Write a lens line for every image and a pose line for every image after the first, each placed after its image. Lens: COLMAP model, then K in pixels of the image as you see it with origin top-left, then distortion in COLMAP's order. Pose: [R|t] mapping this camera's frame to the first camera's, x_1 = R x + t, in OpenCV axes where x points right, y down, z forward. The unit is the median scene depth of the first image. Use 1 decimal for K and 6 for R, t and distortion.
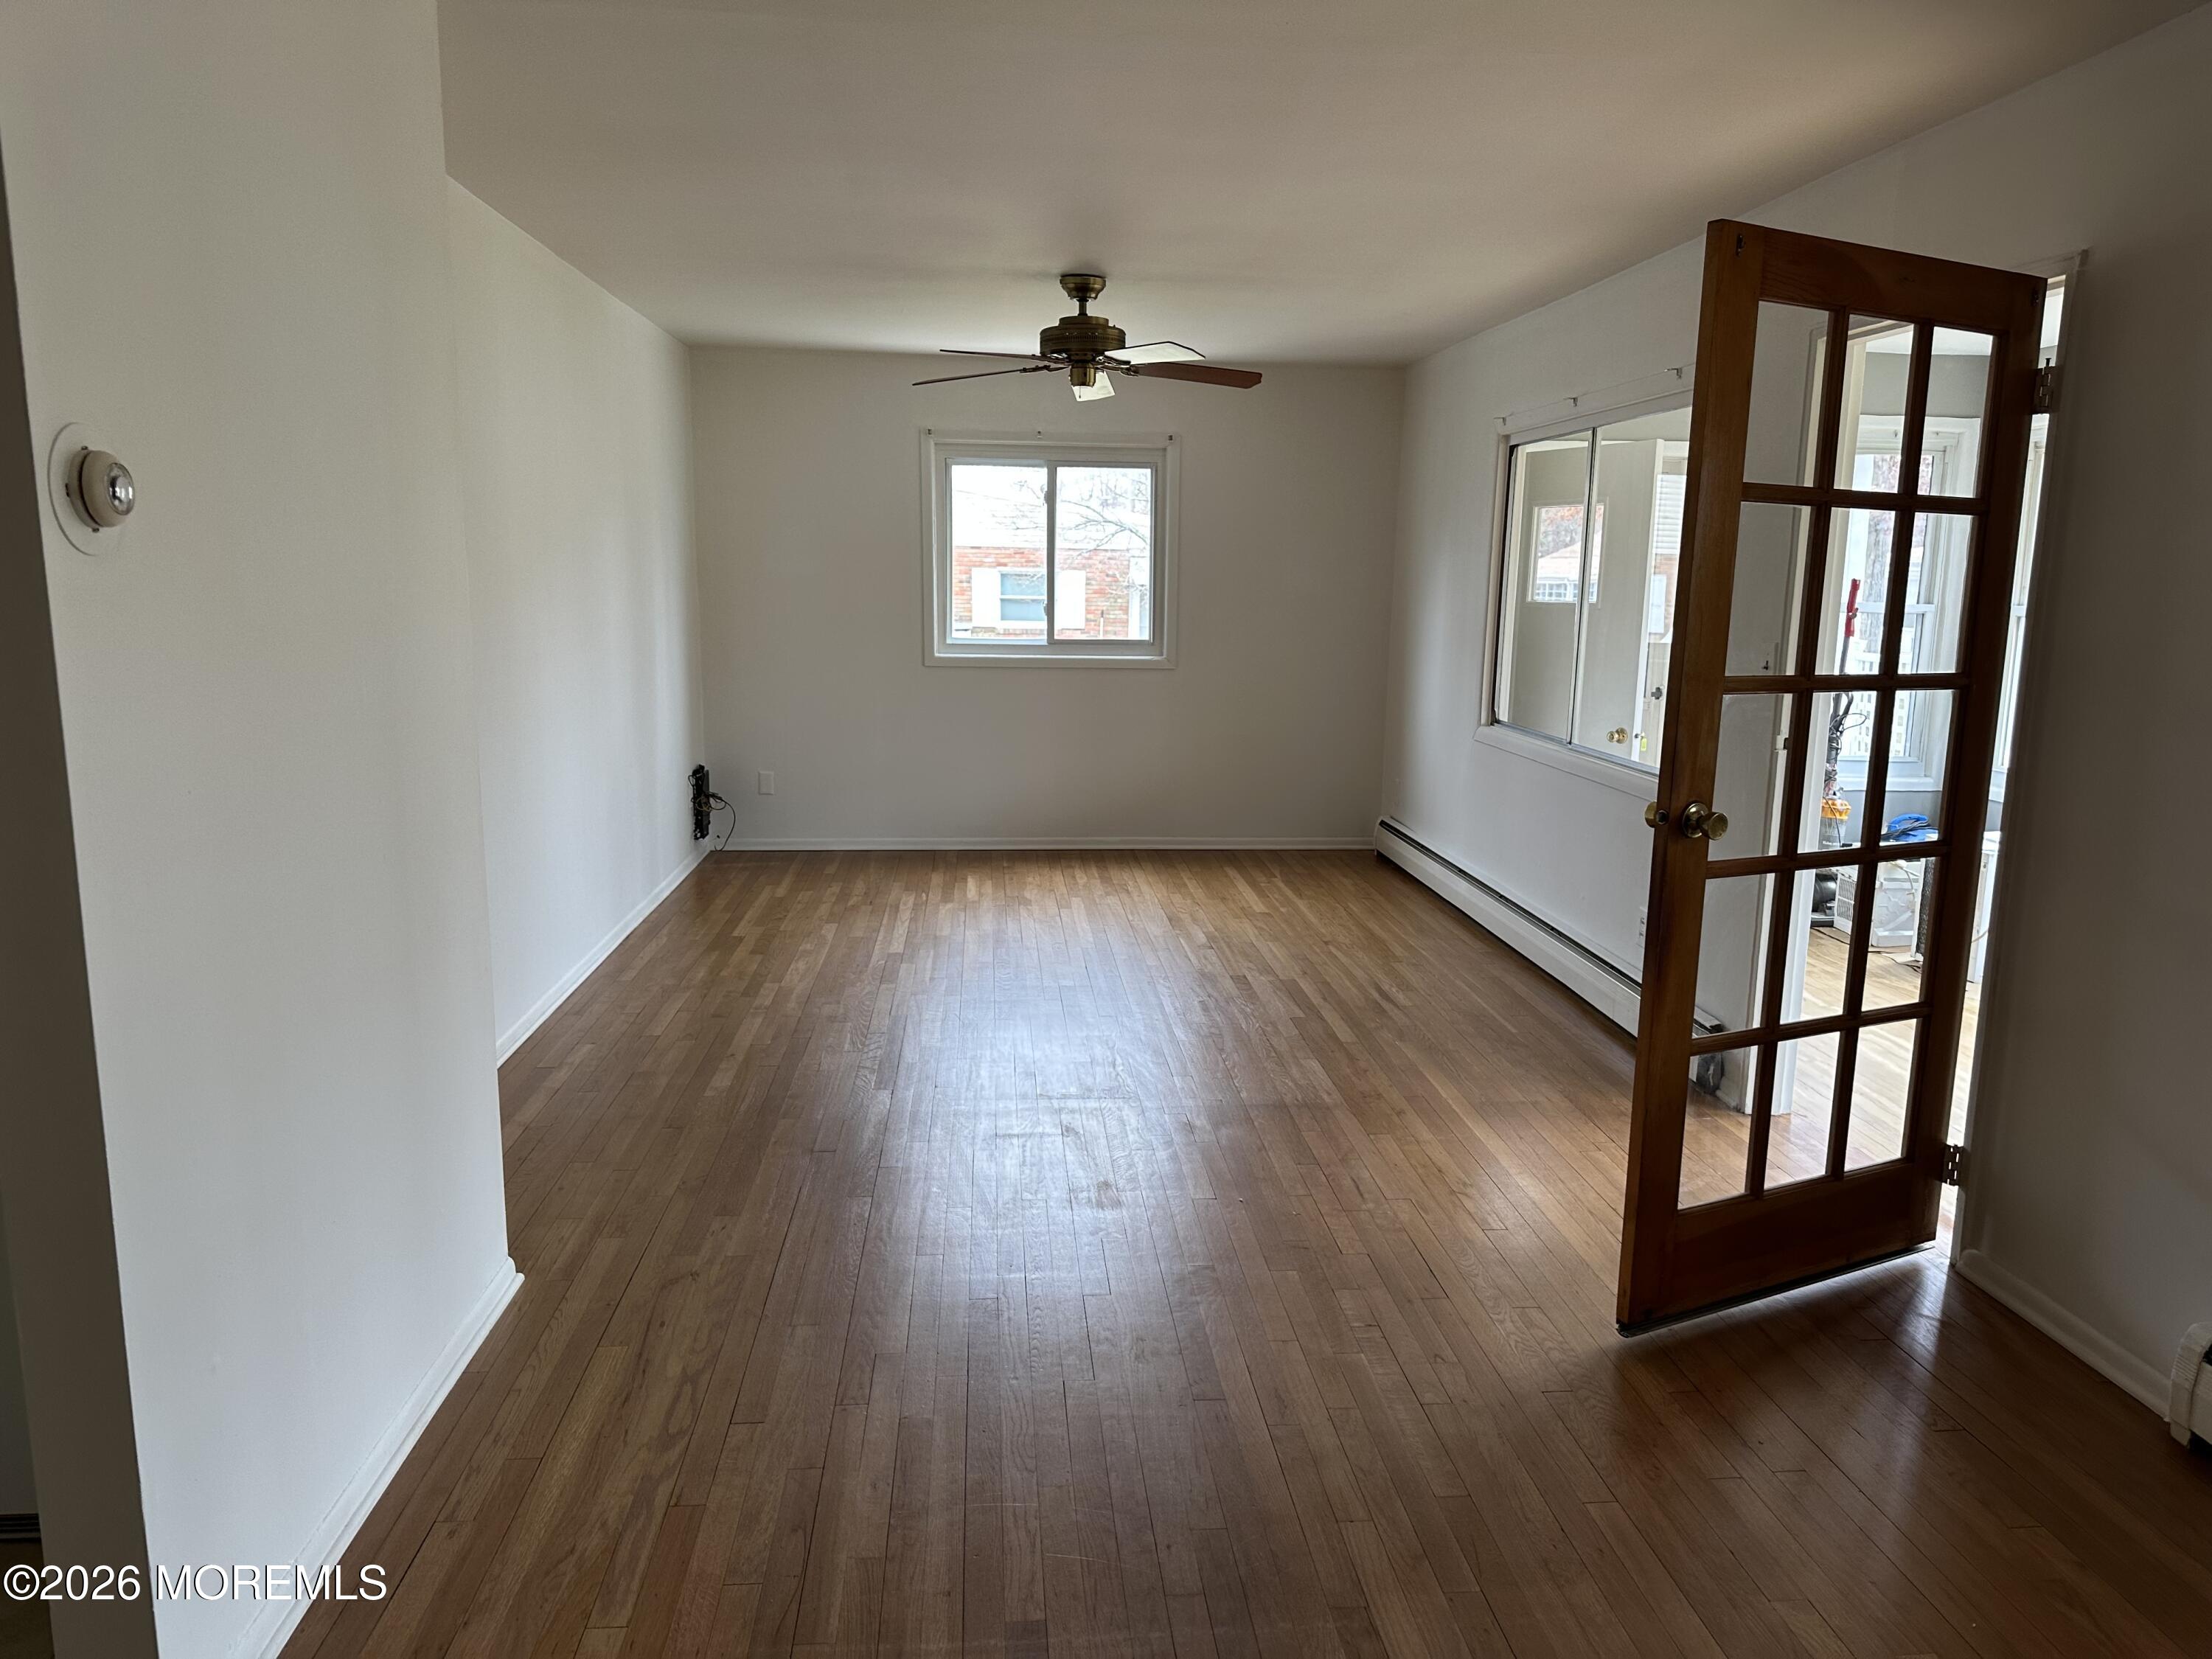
lens RADIAL K [[1550.6, 0, 1107.2], [0, 1550.6, 843.0], [0, 0, 1]] dist [0.059753, -0.049101]
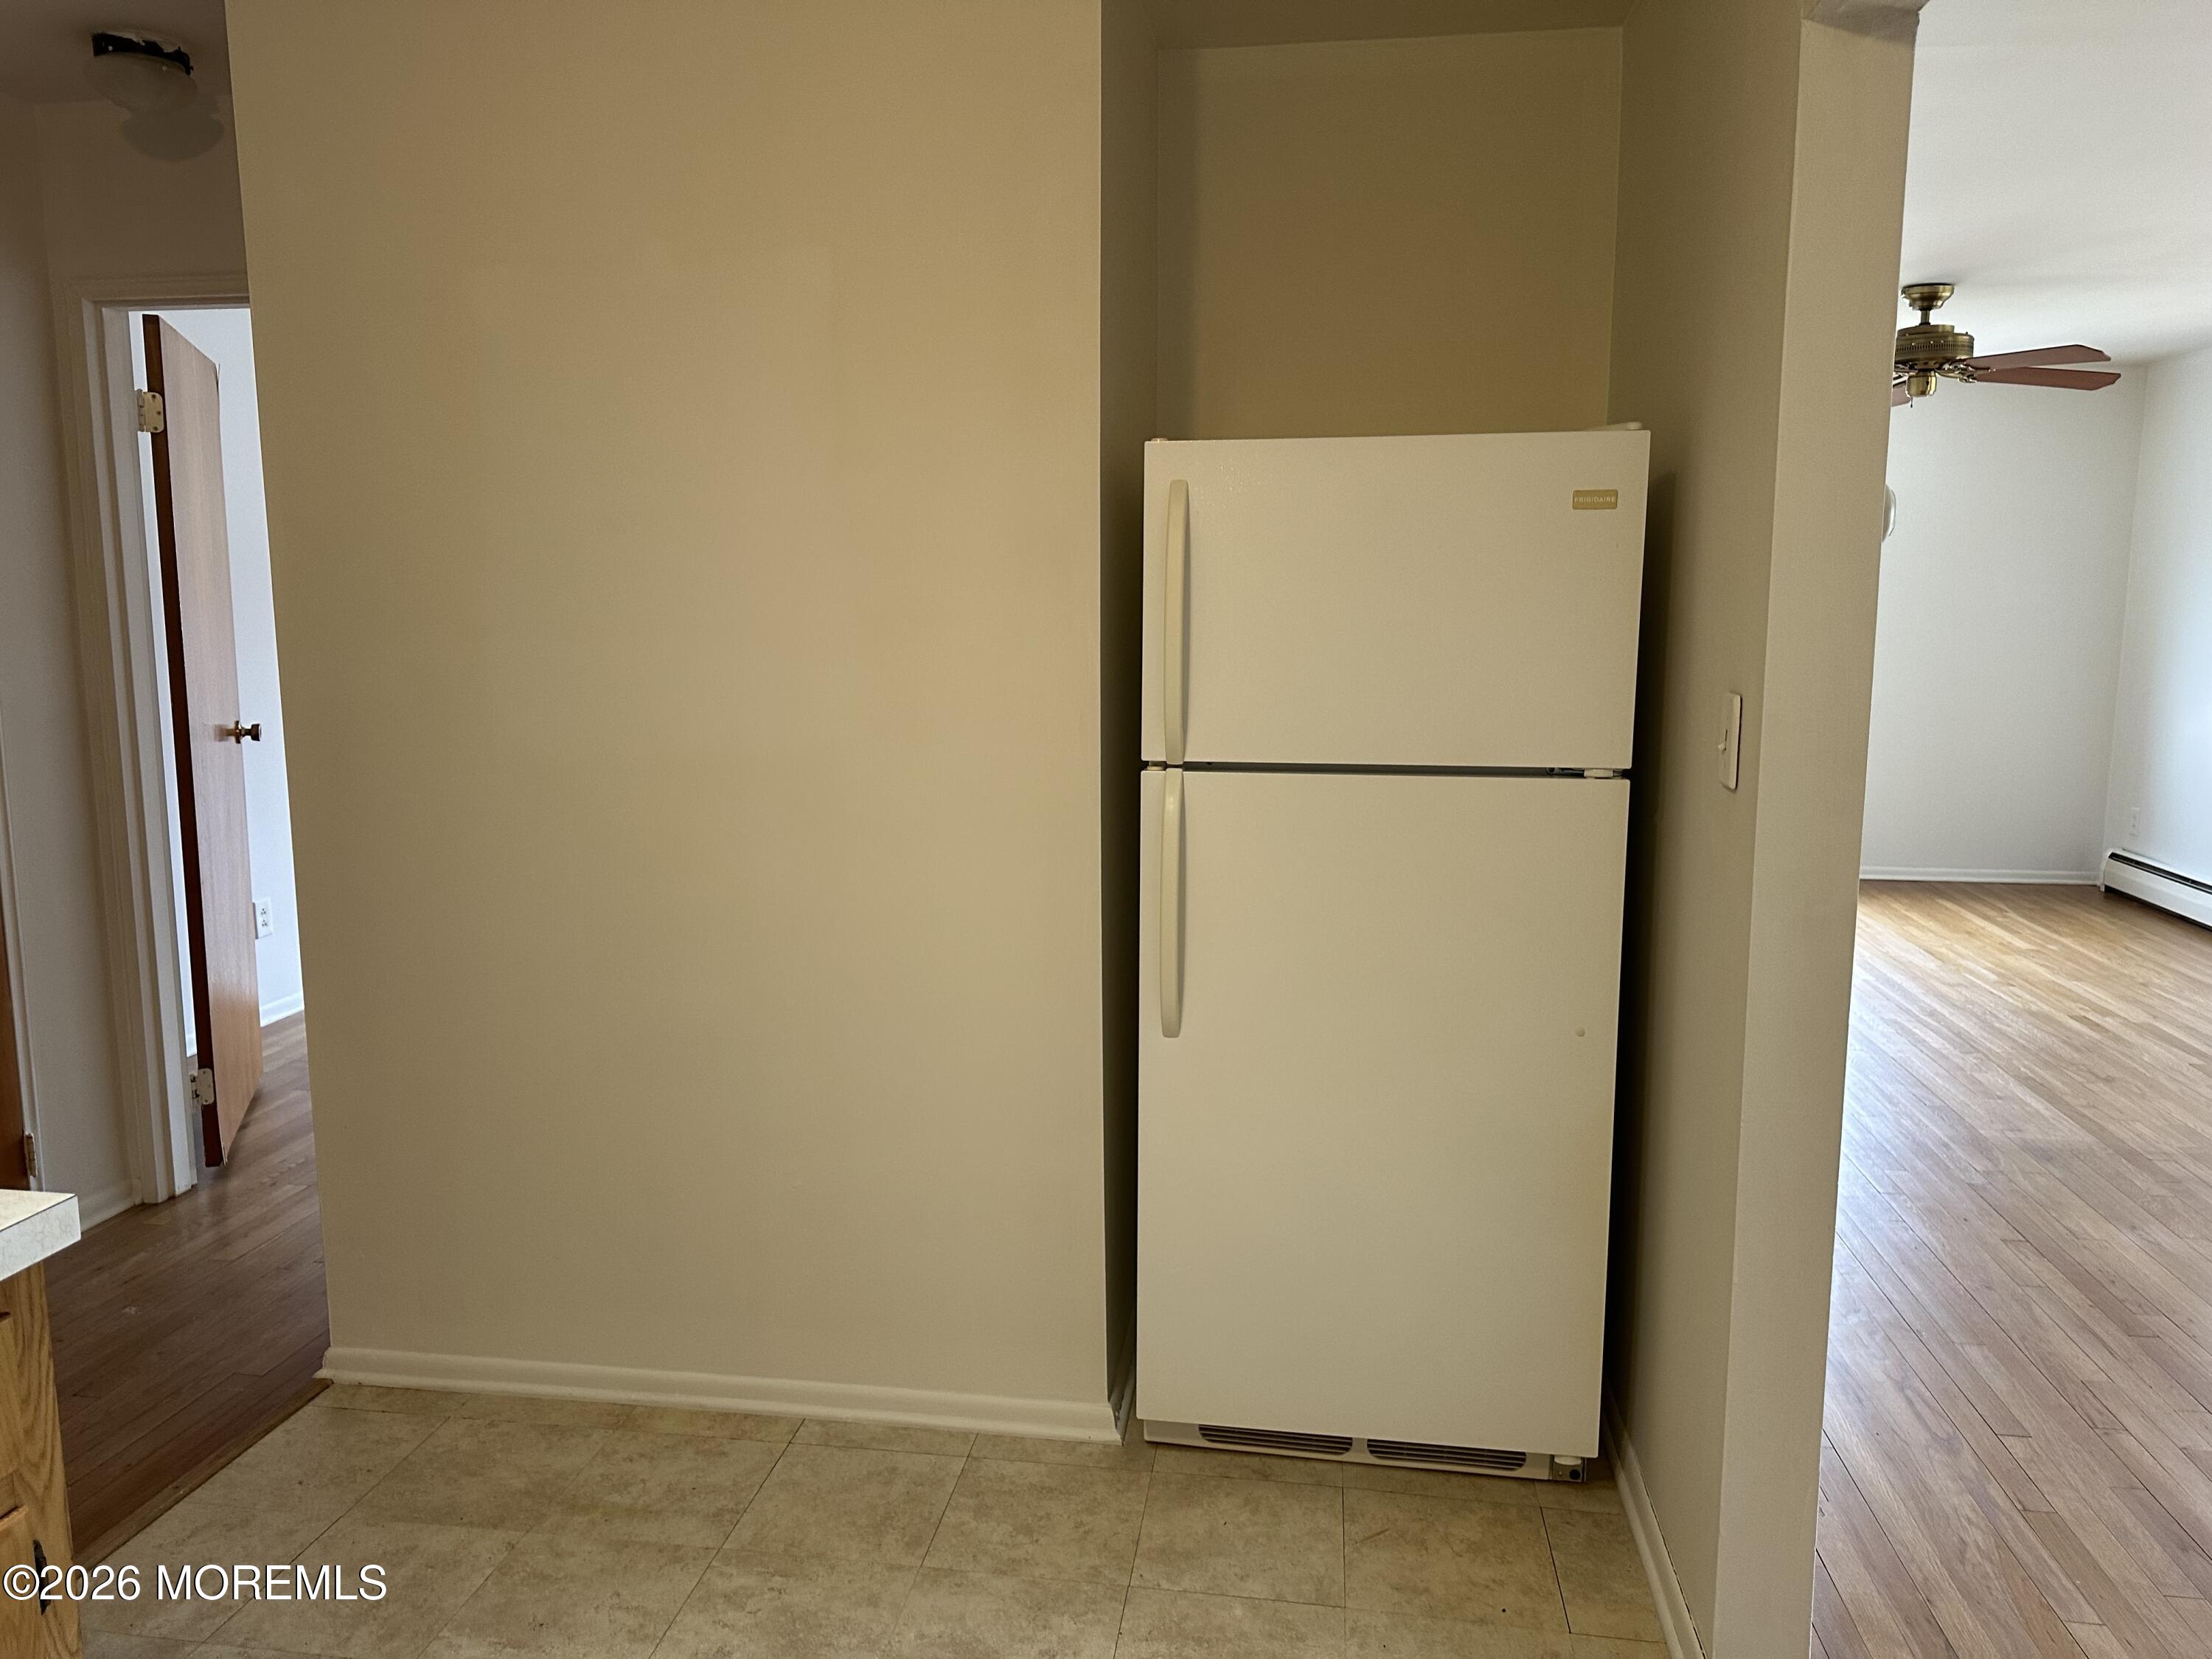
lens RADIAL K [[1550.6, 0, 1102.4], [0, 1550.6, 814.0], [0, 0, 1]] dist [0.059753, -0.049101]
pose [[0.972641, 0.010616, -0.232073, -0.283352], [-0.019728, 0.999121, -0.036979, 0.012742], [0.231476, 0.040546, 0.971995, -0.059872]]
